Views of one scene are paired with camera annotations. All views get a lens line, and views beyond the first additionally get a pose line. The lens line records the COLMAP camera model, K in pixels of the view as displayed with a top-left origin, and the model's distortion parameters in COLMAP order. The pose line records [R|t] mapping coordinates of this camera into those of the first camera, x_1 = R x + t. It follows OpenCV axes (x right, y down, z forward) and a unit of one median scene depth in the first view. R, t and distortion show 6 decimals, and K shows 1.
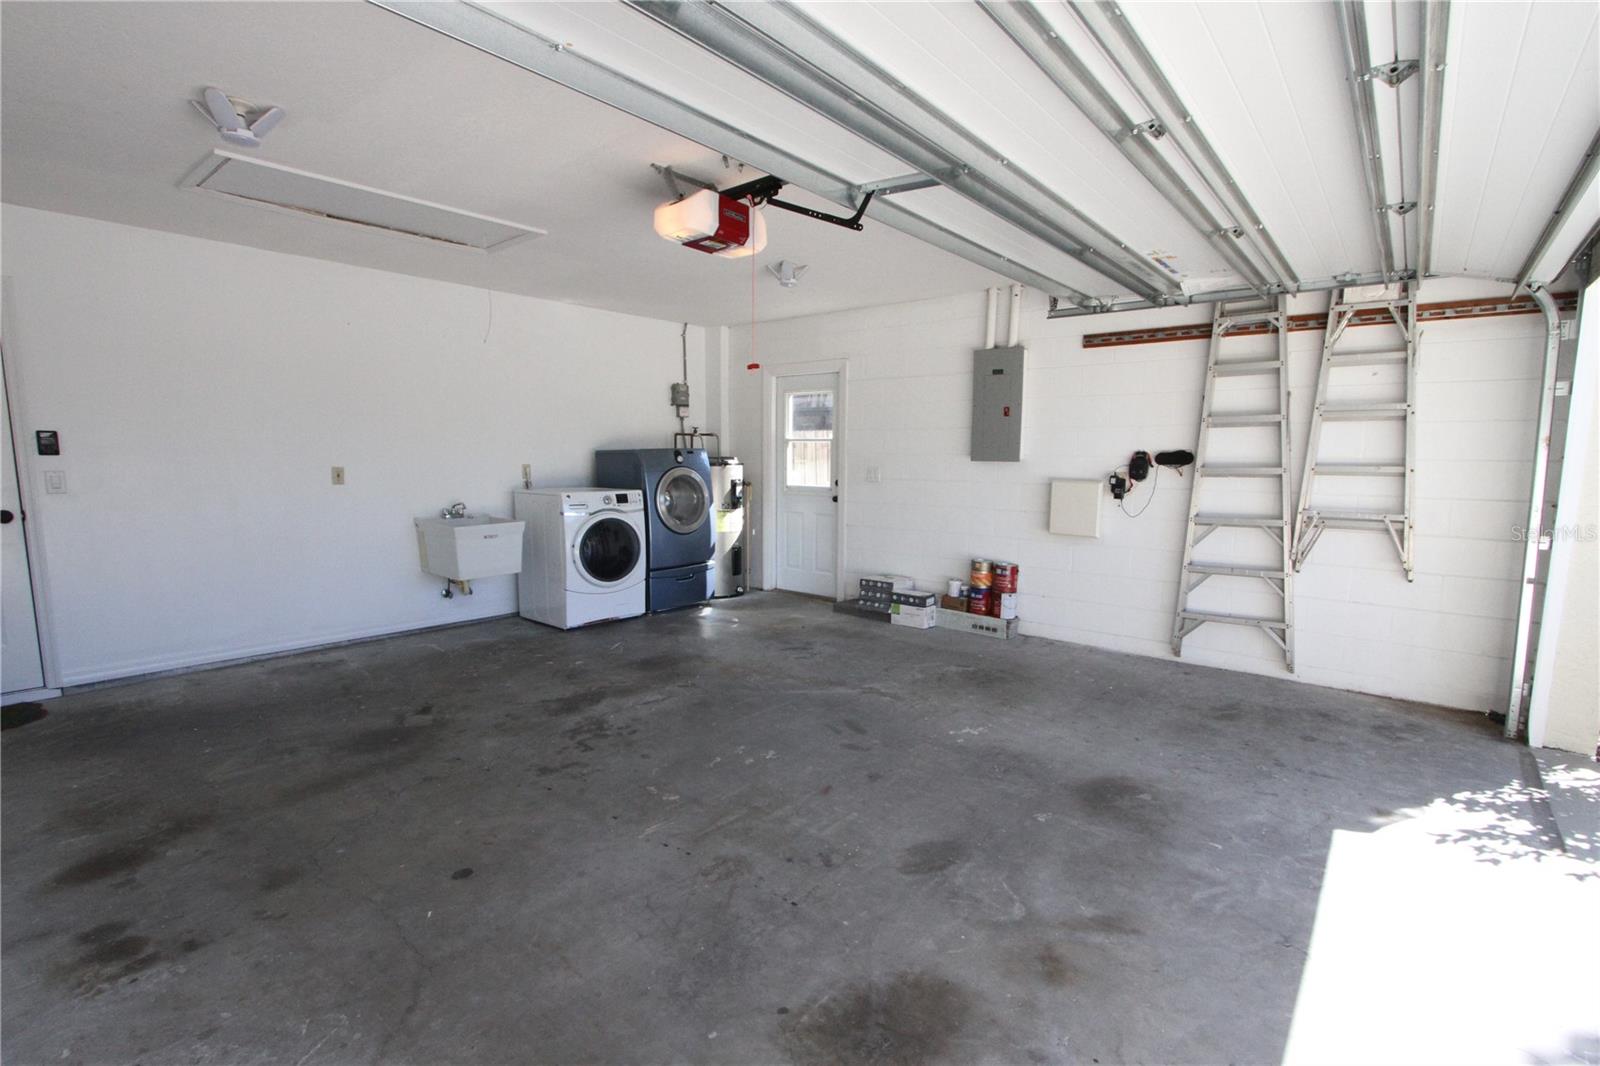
lens RADIAL K [[739.9, 0, 823.5], [0, 739.9, 543.1], [0, 0, 1]] dist [-0.014802, 0.000931]
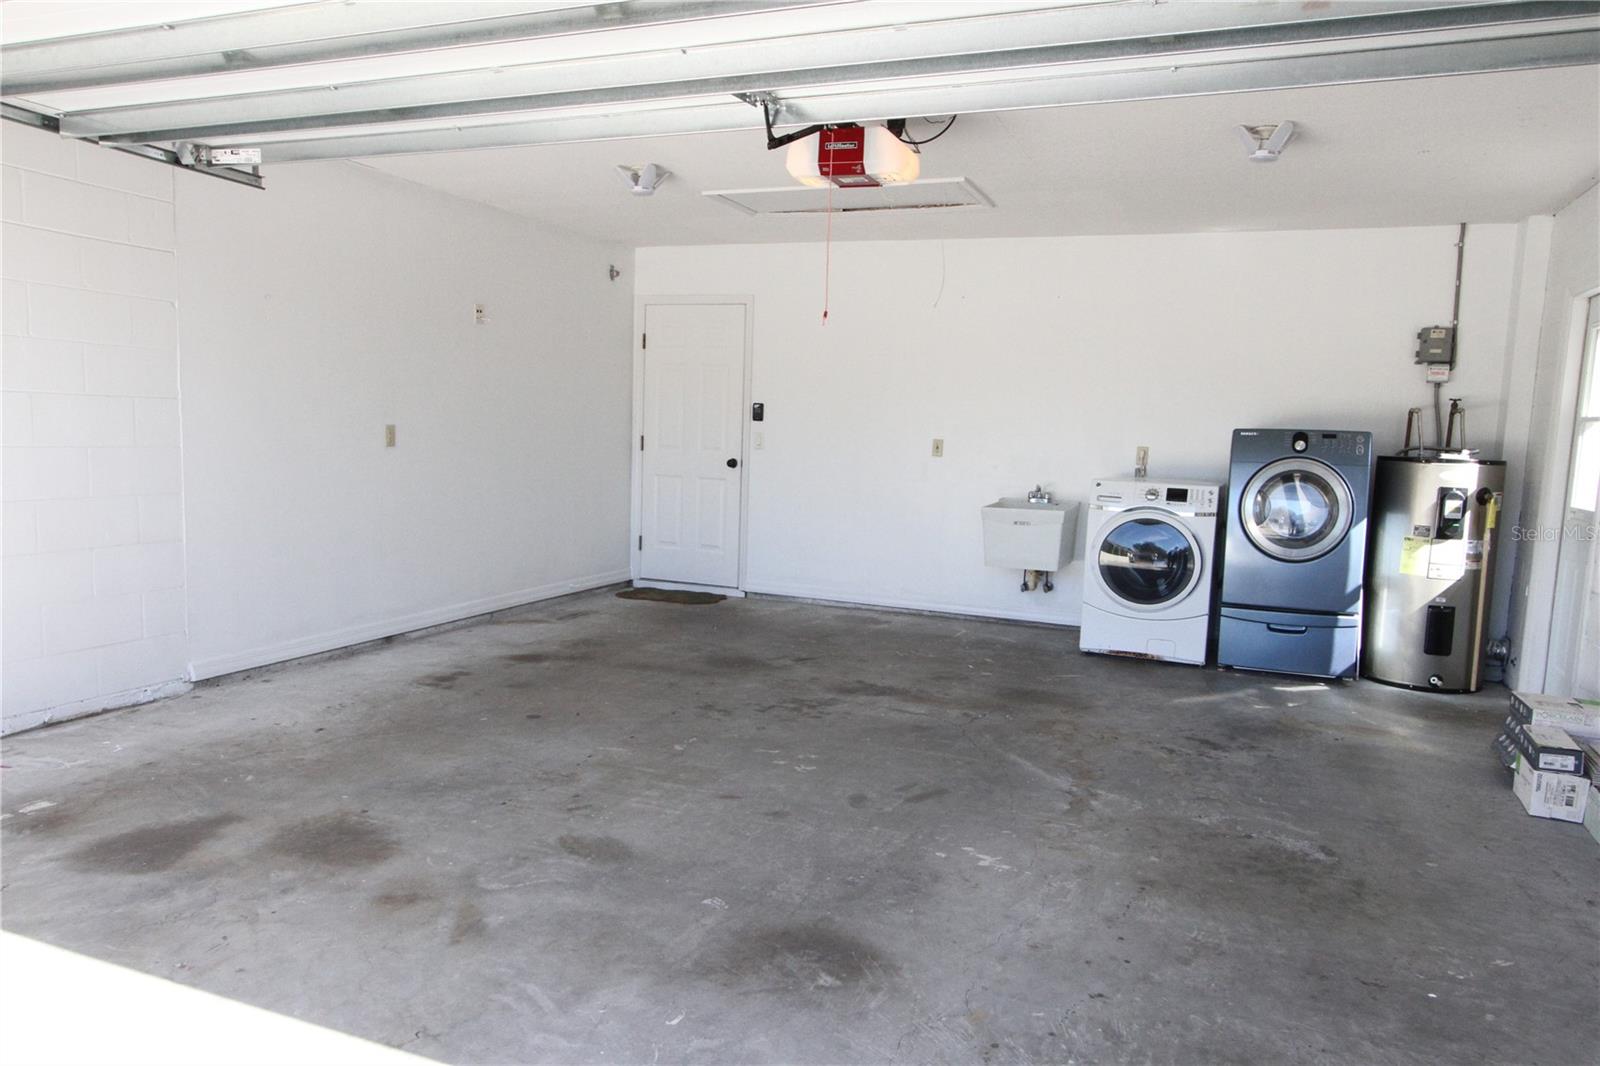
lens RADIAL K [[1082.6, 0, 836.6], [0, 1082.6, 543.1], [0, 0, 1]] dist [-0.010181, 0.003800]
pose [[0.300609, 0.106083, -0.947829, 0.973934], [-0.148908, 0.986828, 0.063221, -0.047531], [0.942051, 0.122135, 0.312446, 0.549309]]
